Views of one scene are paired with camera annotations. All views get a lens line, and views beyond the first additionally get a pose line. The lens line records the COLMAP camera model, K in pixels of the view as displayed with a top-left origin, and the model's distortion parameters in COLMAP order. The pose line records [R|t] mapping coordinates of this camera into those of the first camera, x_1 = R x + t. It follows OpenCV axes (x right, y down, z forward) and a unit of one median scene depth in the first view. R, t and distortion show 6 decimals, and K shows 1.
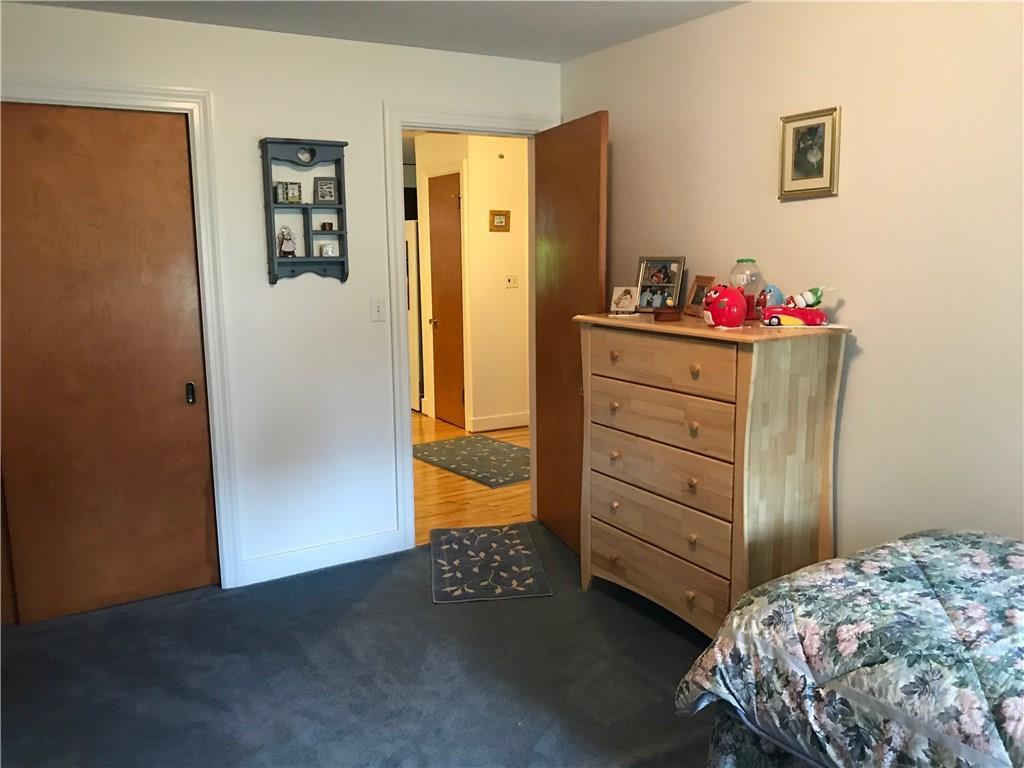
lens RADIAL K [[849.2, 0, 512.6], [0, 849.2, 383.8], [0, 0, 1]] dist [-0.000445, 0.005992]
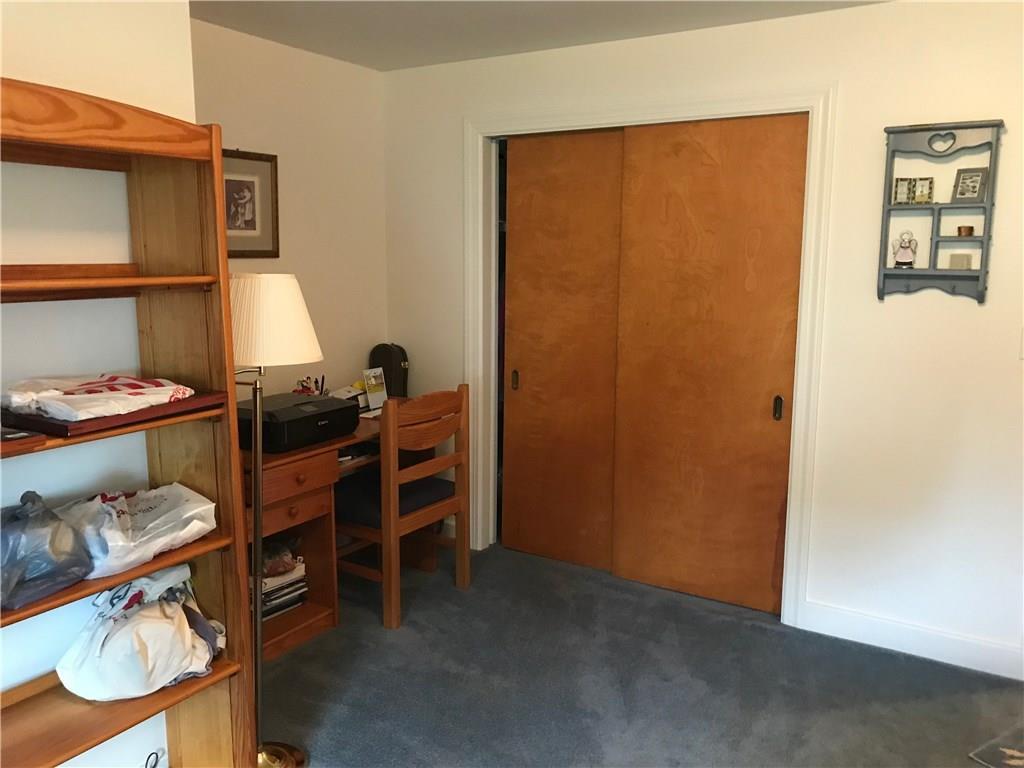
lens RADIAL K [[849.2, 0, 511.5], [0, 849.2, 382.3], [0, 0, 1]] dist [-0.000445, 0.005992]
pose [[0.442710, 0.149103, -0.884181, 0.317313], [-0.164189, 0.982885, 0.083538, -0.046291], [0.881504, 0.108190, 0.459615, 0.292836]]
